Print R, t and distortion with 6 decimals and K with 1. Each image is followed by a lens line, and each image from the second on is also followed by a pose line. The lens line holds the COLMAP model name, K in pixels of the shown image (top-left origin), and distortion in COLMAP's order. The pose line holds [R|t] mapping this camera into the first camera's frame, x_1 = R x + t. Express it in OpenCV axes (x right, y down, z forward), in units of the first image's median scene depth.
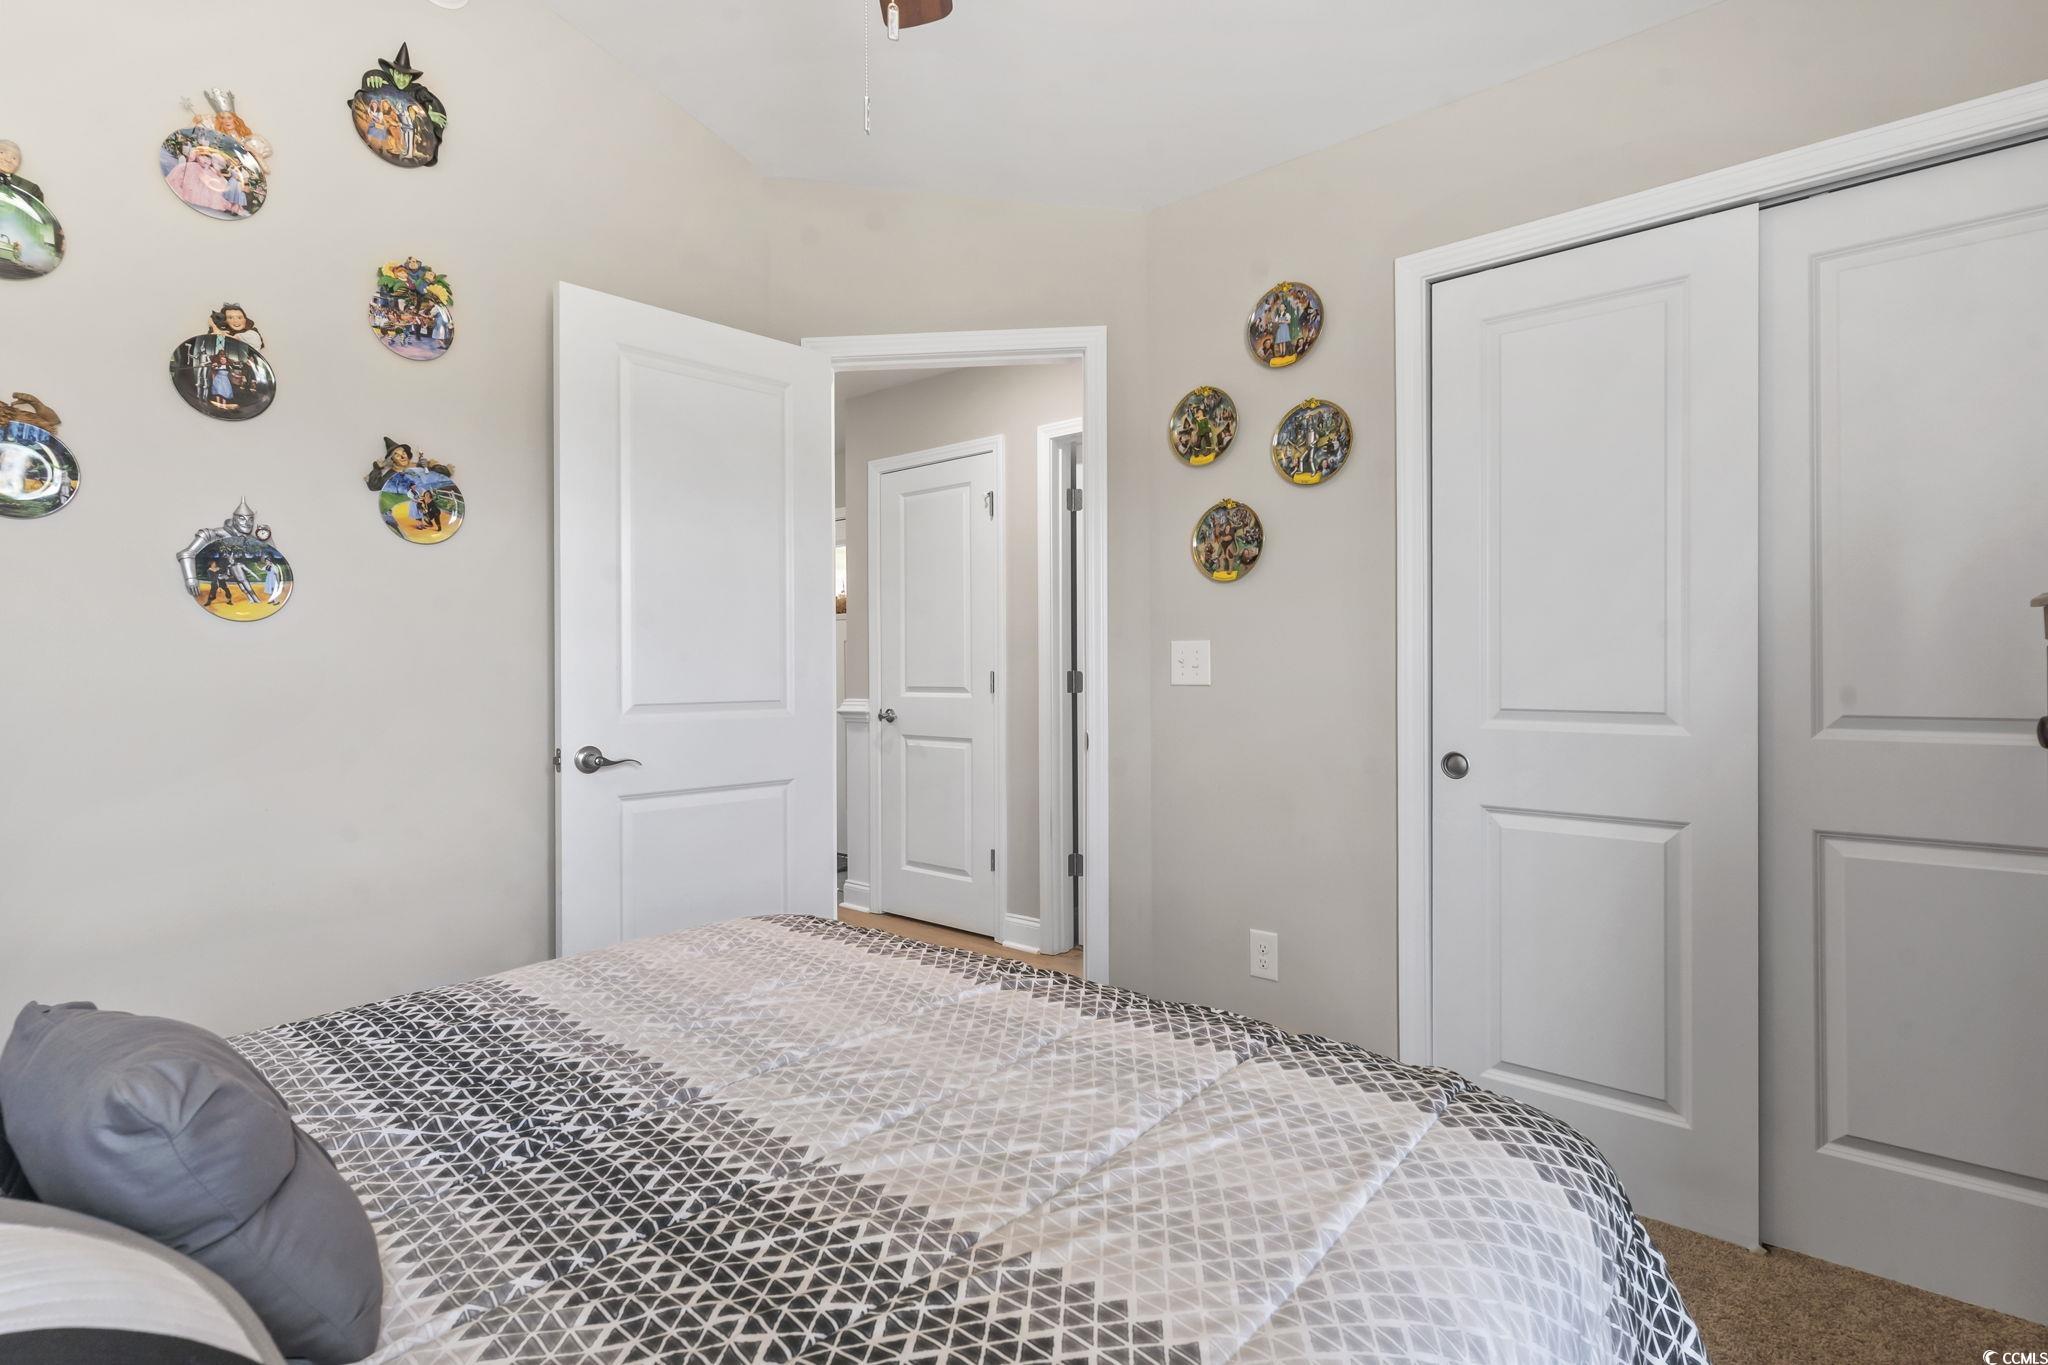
lens RADIAL K [[972.4, 0, 1020.5], [0, 972.4, 682.9], [0, 0, 1]] dist [0.000522, -0.000395]
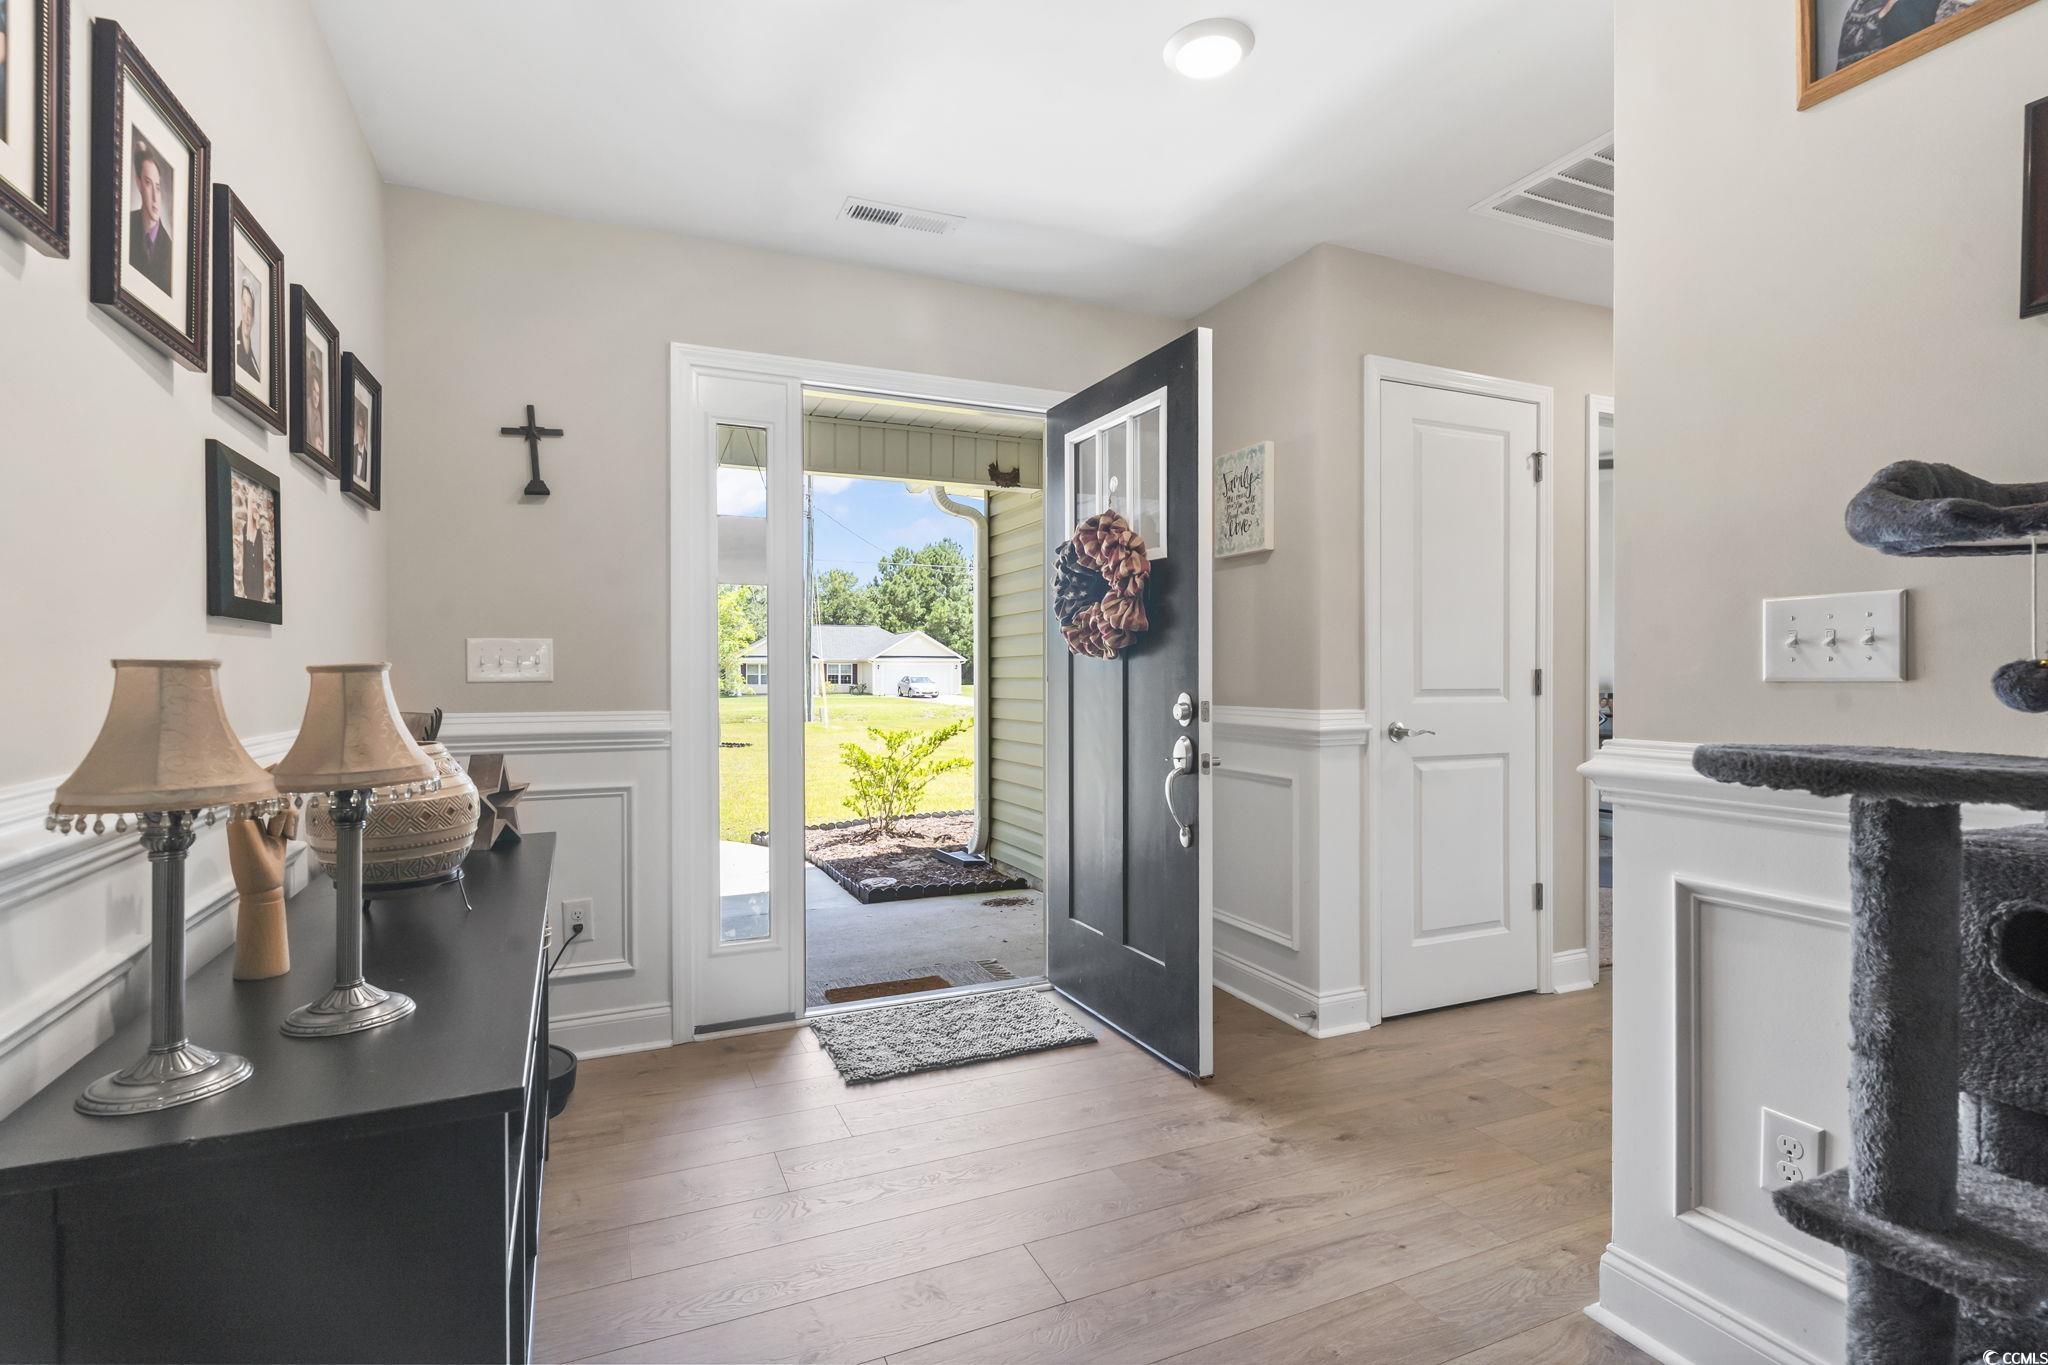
lens RADIAL K [[972.4, 0, 1020.5], [0, 972.4, 682.9], [0, 0, 1]] dist [0.000522, -0.000395]
pose [[0.422349, -0.004316, 0.906423, -0.964295], [0.005994, 0.999980, 0.001968, -0.004331], [-0.906413, 0.004602, 0.422366, 1.045371]]
